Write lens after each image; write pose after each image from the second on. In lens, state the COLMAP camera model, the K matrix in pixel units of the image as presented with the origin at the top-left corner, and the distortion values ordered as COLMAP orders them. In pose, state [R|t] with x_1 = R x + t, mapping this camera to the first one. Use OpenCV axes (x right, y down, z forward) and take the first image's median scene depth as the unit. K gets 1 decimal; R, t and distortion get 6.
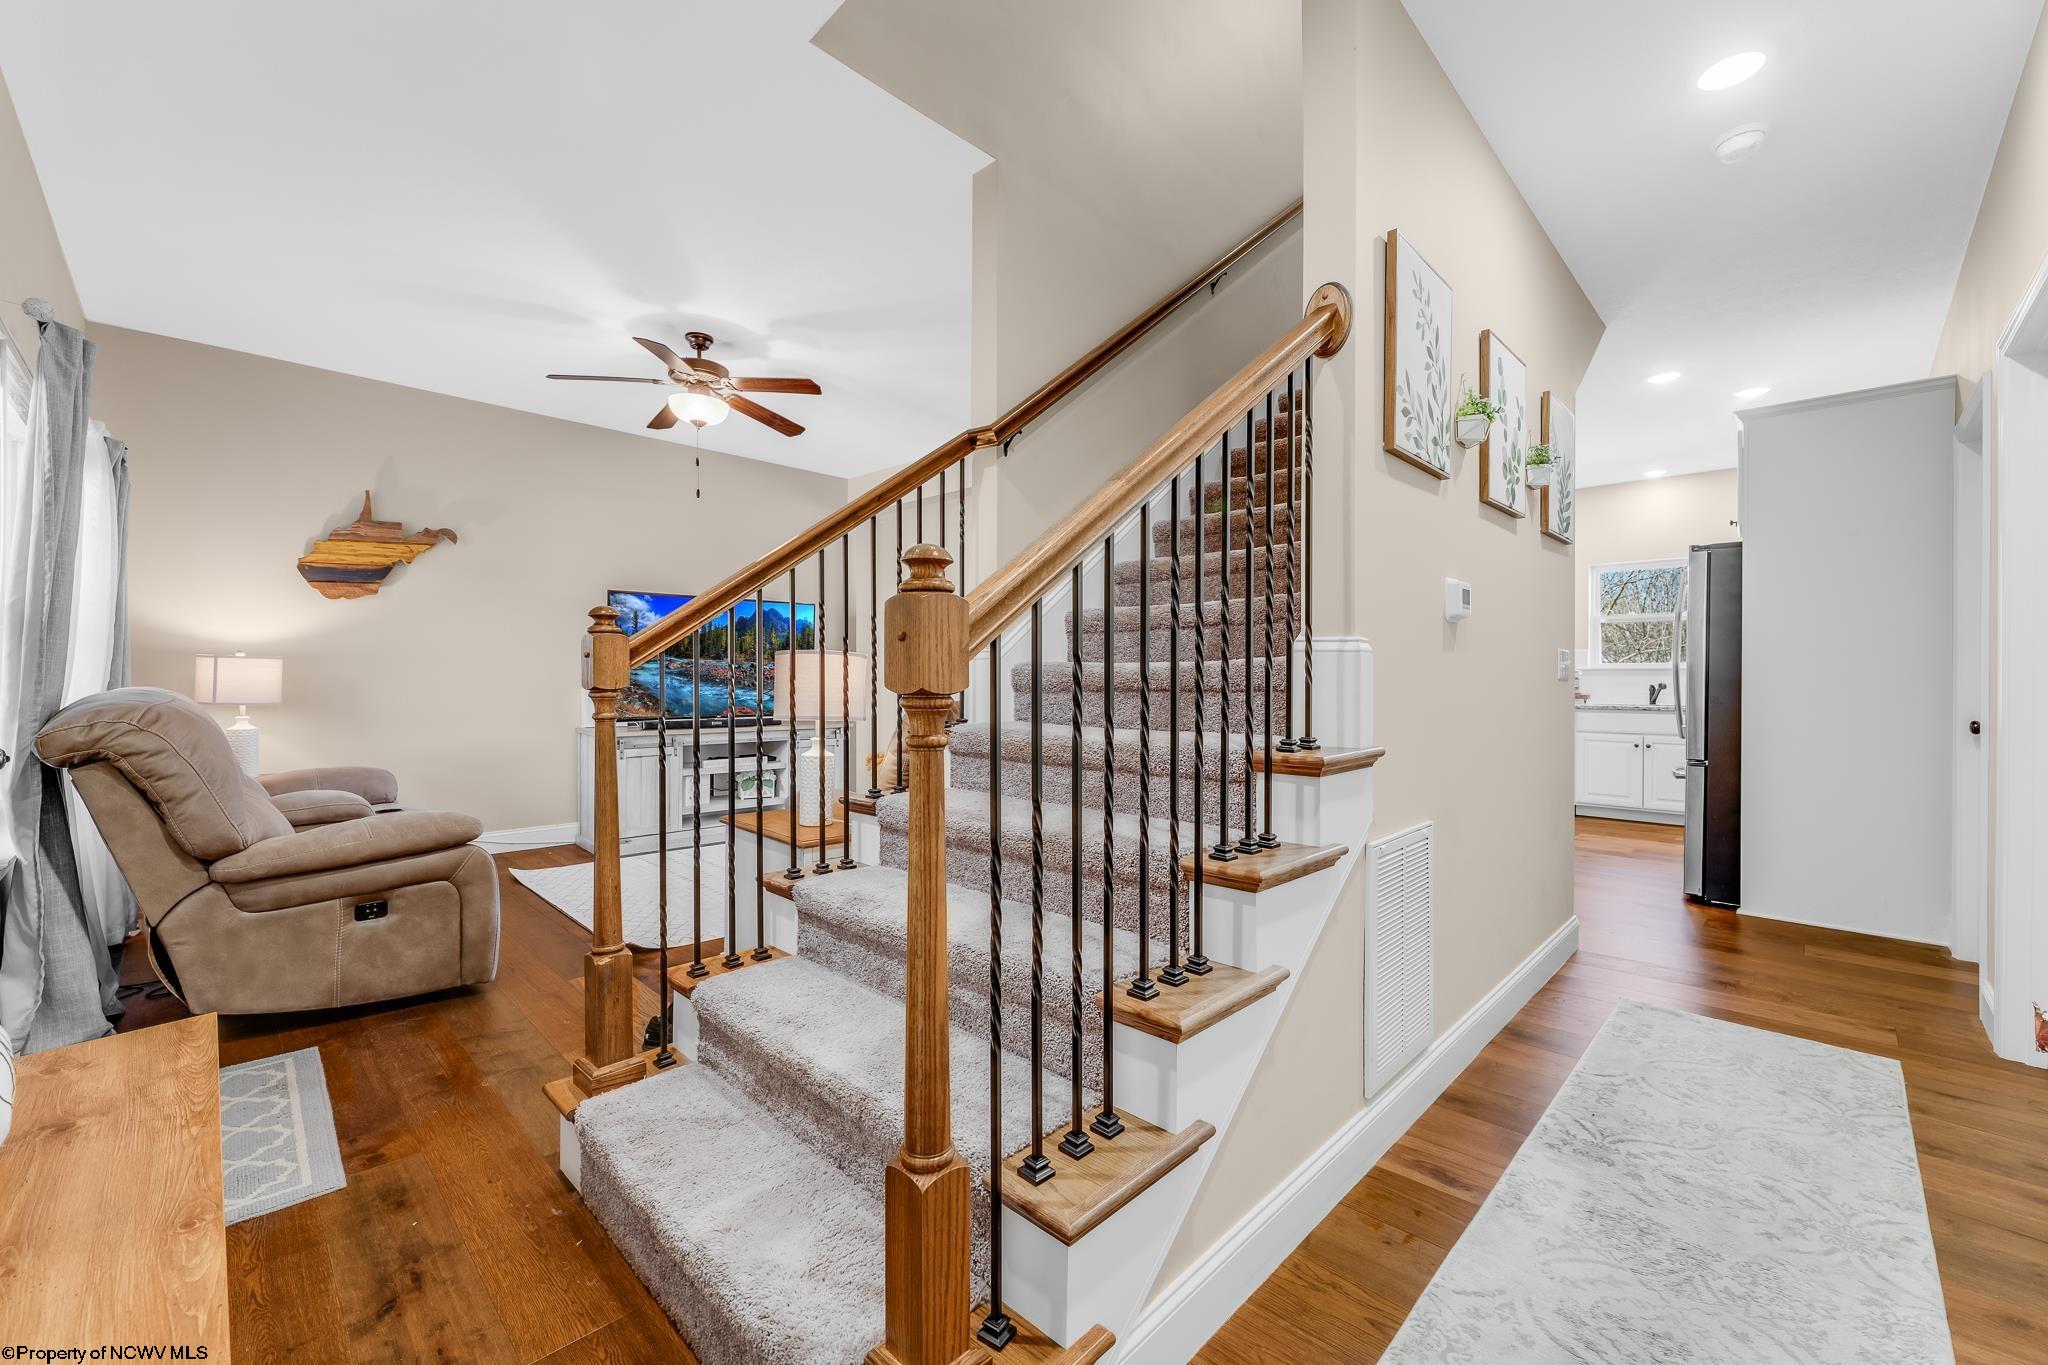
lens RADIAL K [[812.6, 0, 1017.5], [0, 812.6, 676.3], [0, 0, 1]] dist [-0.002265, 0.000057]
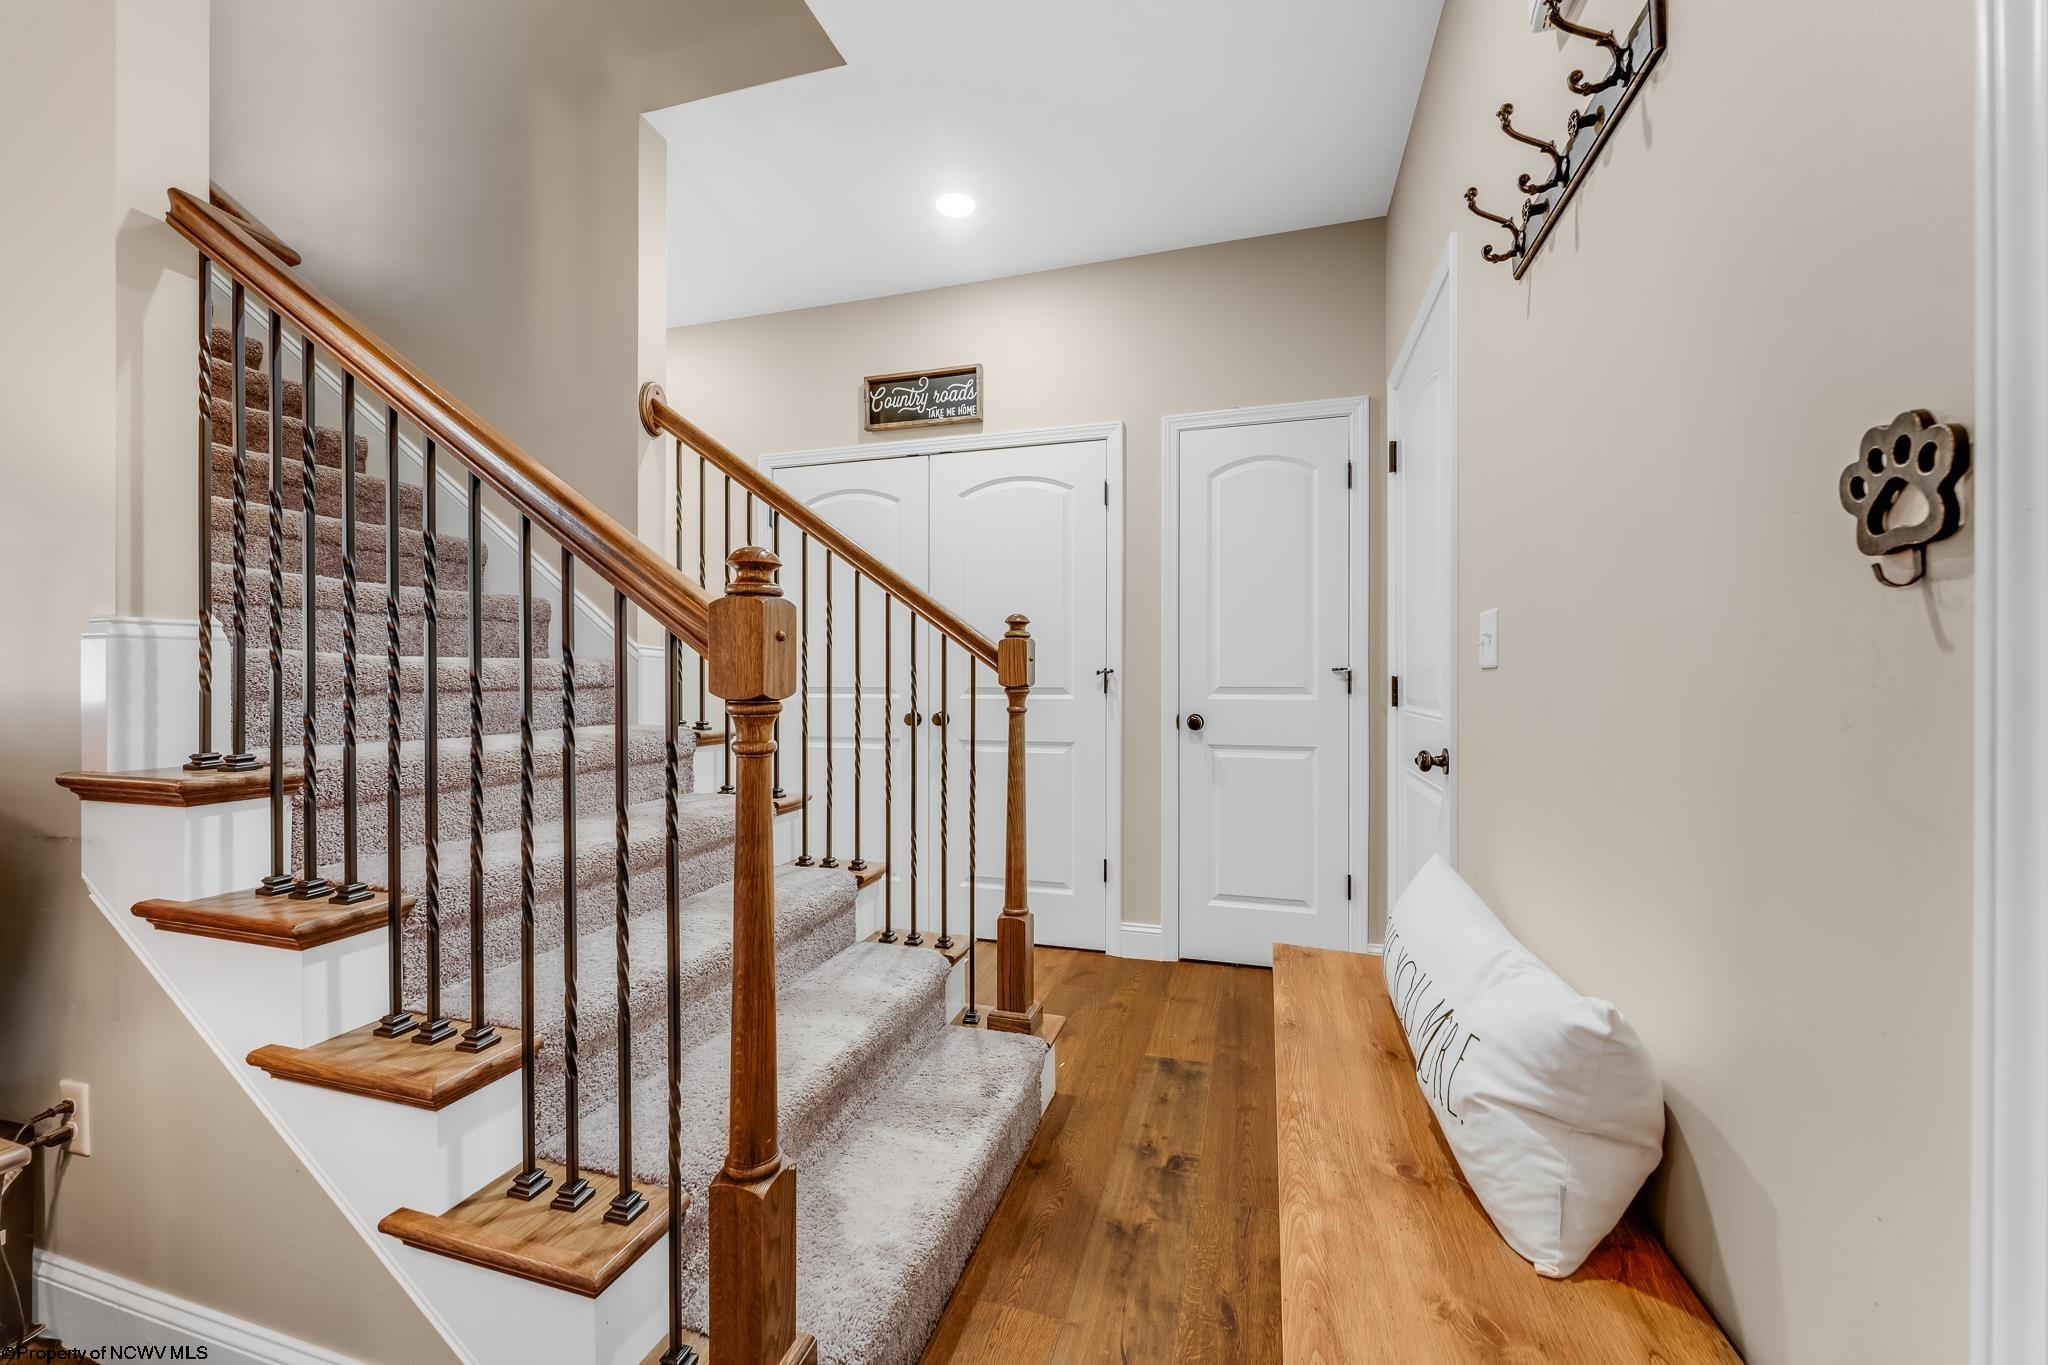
lens RADIAL K [[812.6, 0, 1017.5], [0, 812.6, 676.3], [0, 0, 1]] dist [-0.002265, 0.000057]
pose [[-0.466505, 0.001079, 0.884518, -0.999553], [-0.008569, 0.999947, -0.005739, 0.003027], [-0.884477, -0.010257, -0.466471, 1.020994]]
